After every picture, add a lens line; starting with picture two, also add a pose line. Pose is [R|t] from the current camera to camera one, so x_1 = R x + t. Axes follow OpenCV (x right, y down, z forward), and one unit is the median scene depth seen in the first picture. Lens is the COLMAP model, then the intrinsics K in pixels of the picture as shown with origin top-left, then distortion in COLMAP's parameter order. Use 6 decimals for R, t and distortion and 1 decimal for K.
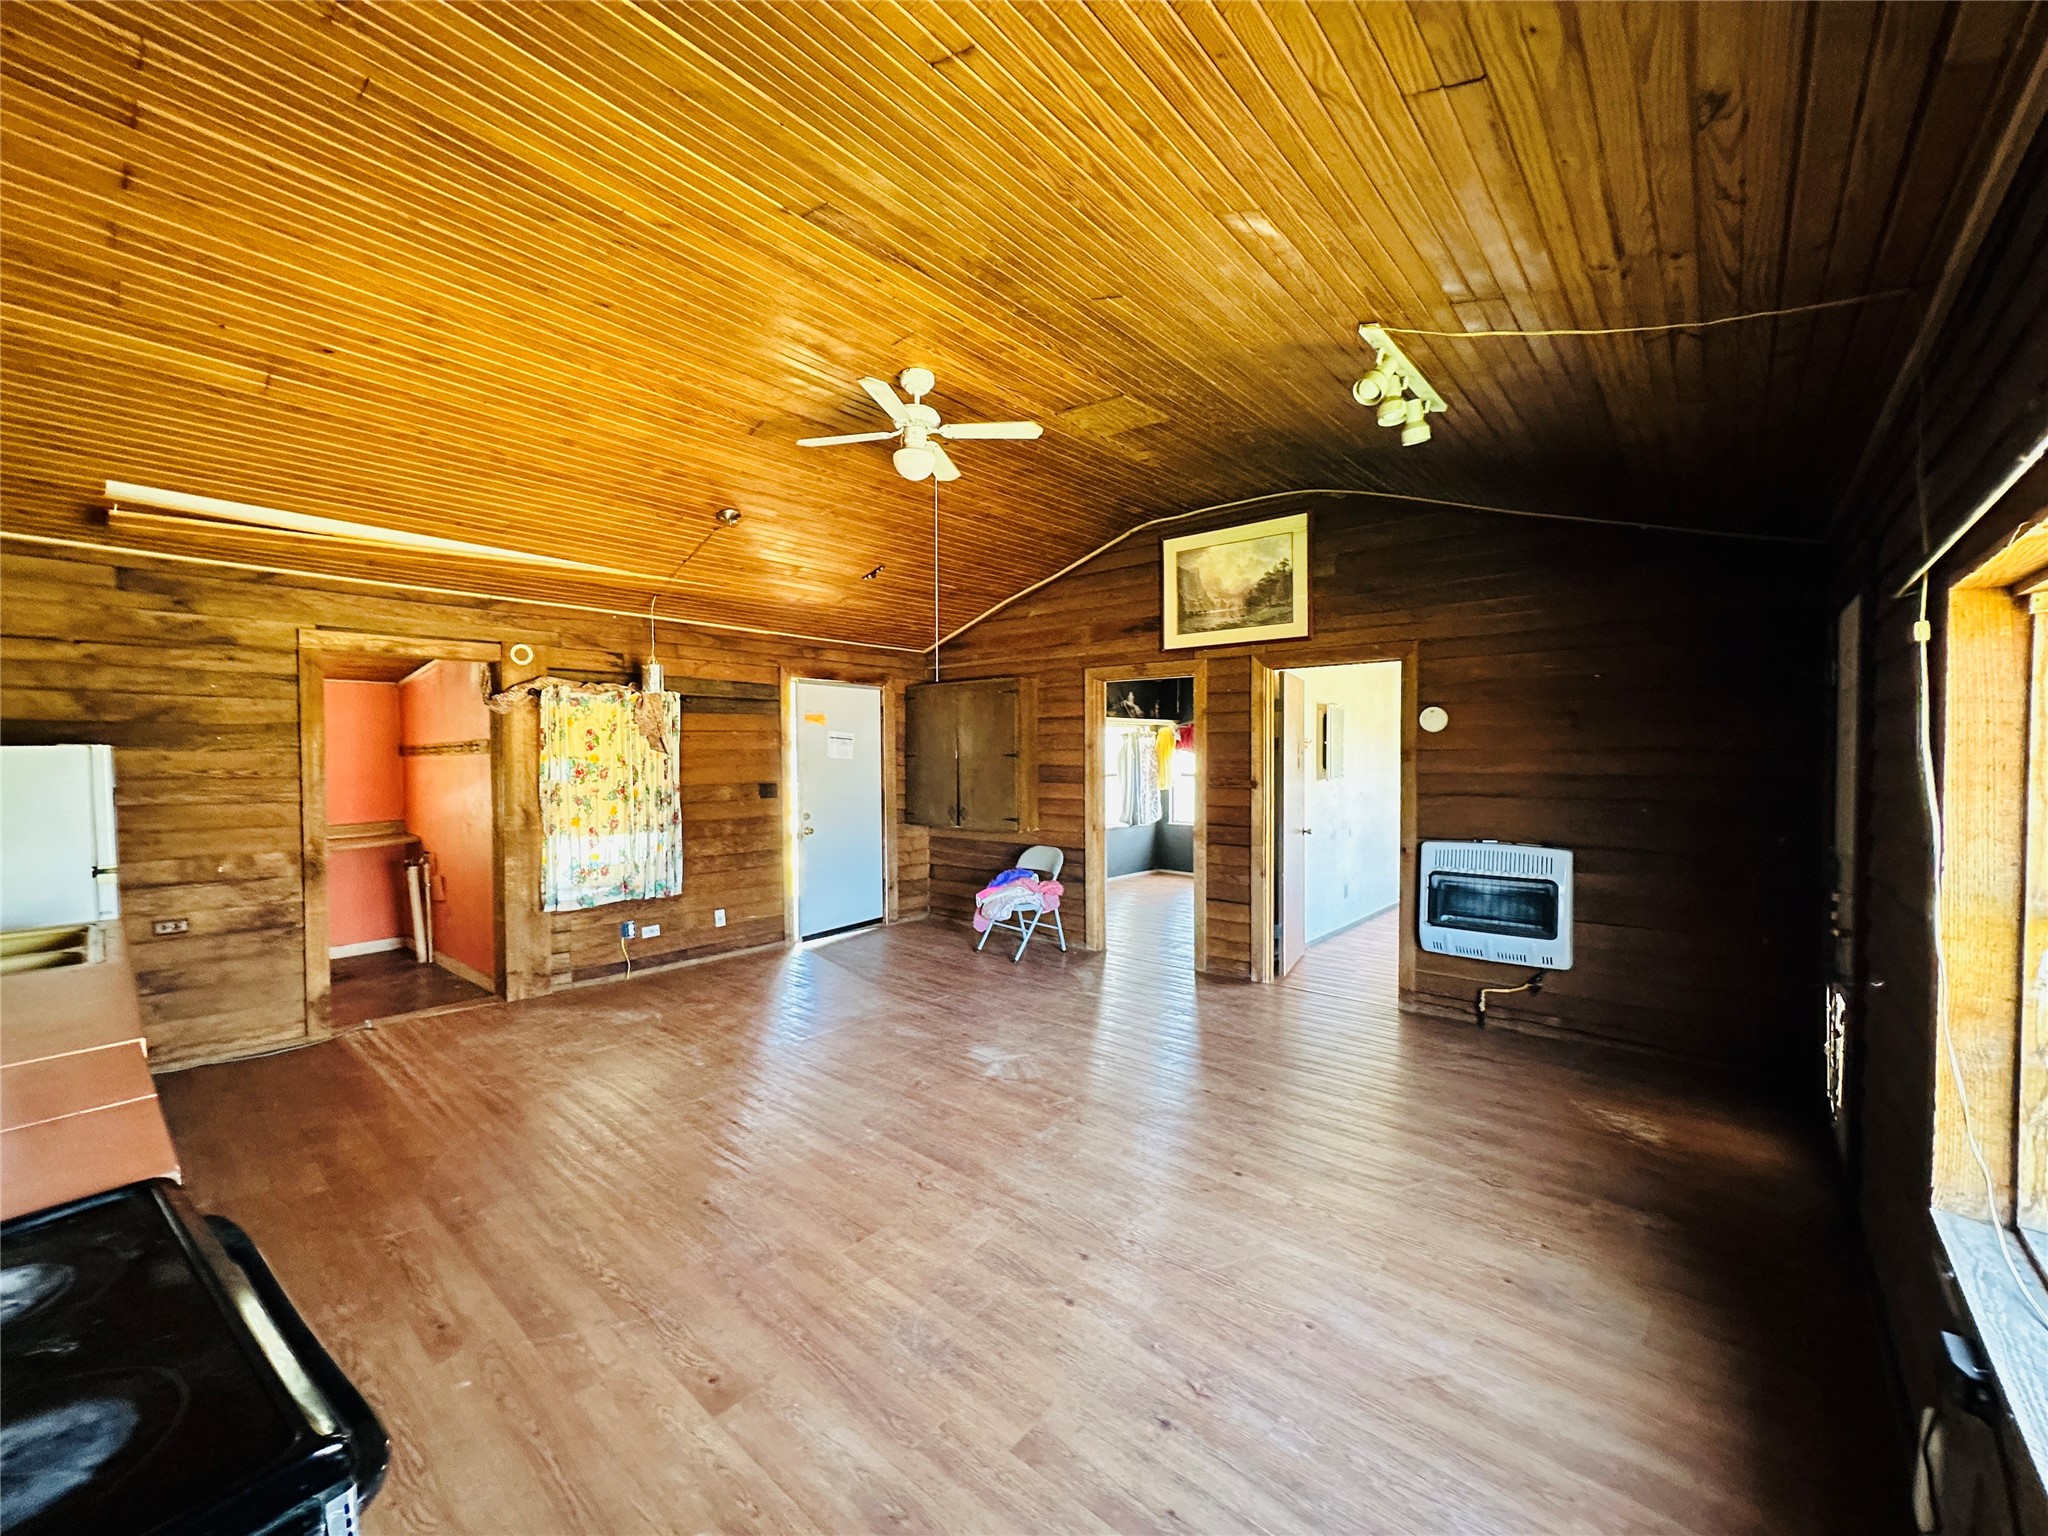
lens RADIAL K [[812.0, 0, 1042.8], [0, 812.0, 760.6], [0, 0, 1]] dist [-0.003070, -0.000012]
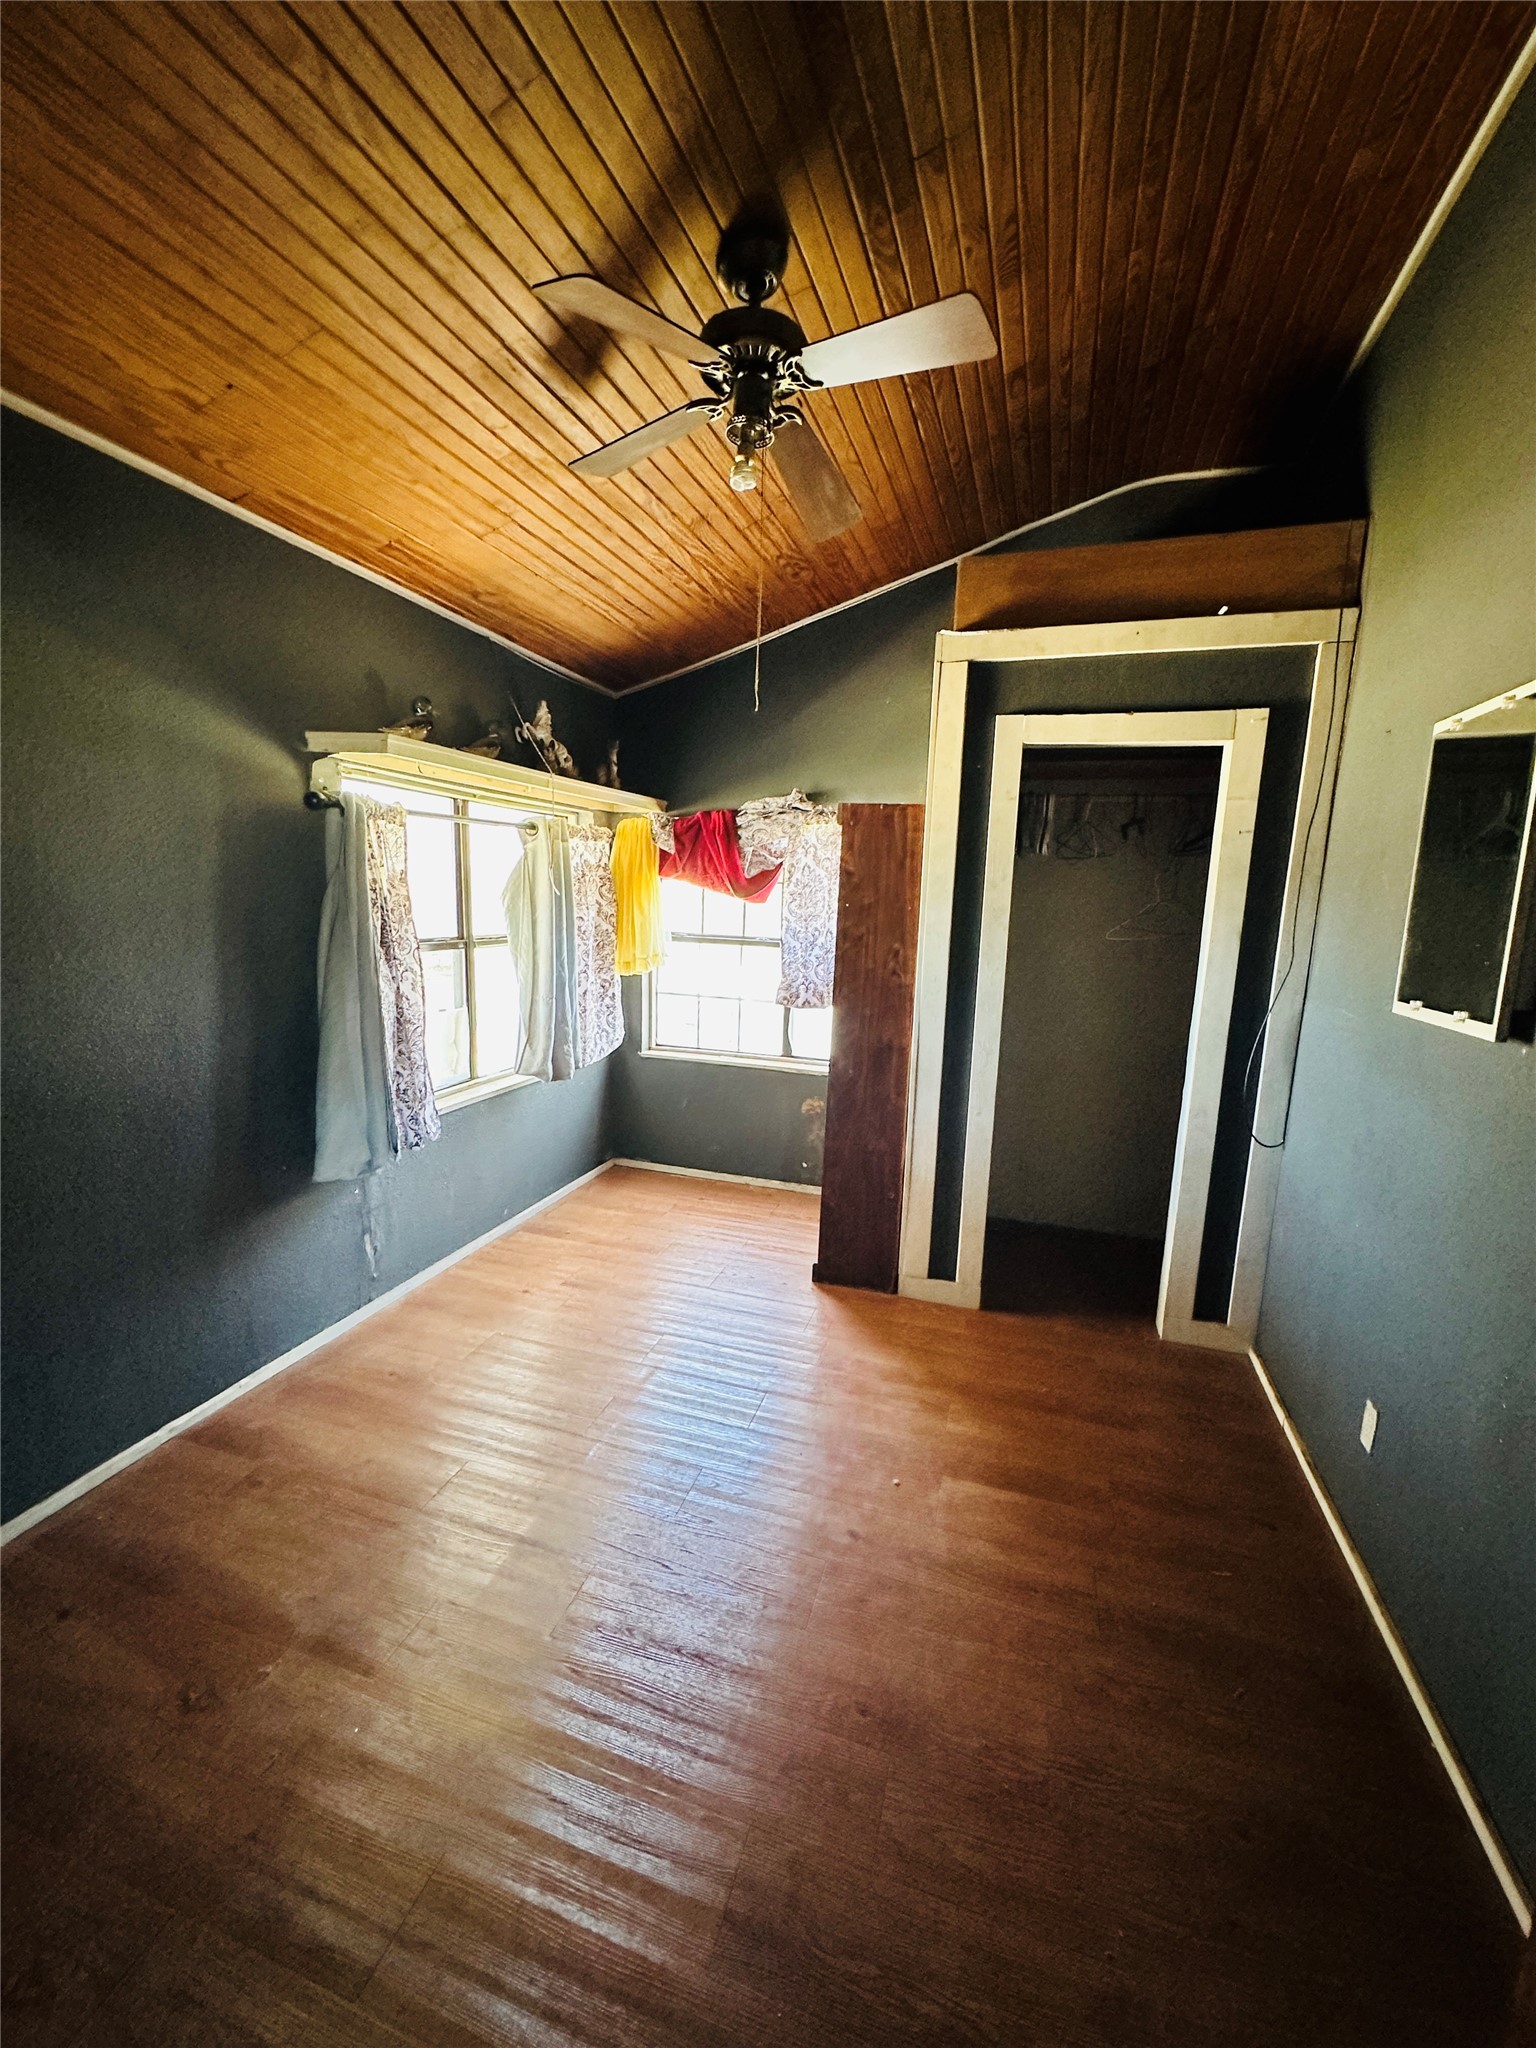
lens RADIAL K [[812.0, 0, 754.4], [0, 812.0, 1026.5], [0, 0, 1]] dist [-0.003070, -0.000012]
pose [[0.935222, -0.031253, 0.352679, 0.065377], [-0.023770, 0.988307, 0.150614, -0.001130], [-0.353262, -0.149241, 0.923544, 0.617839]]
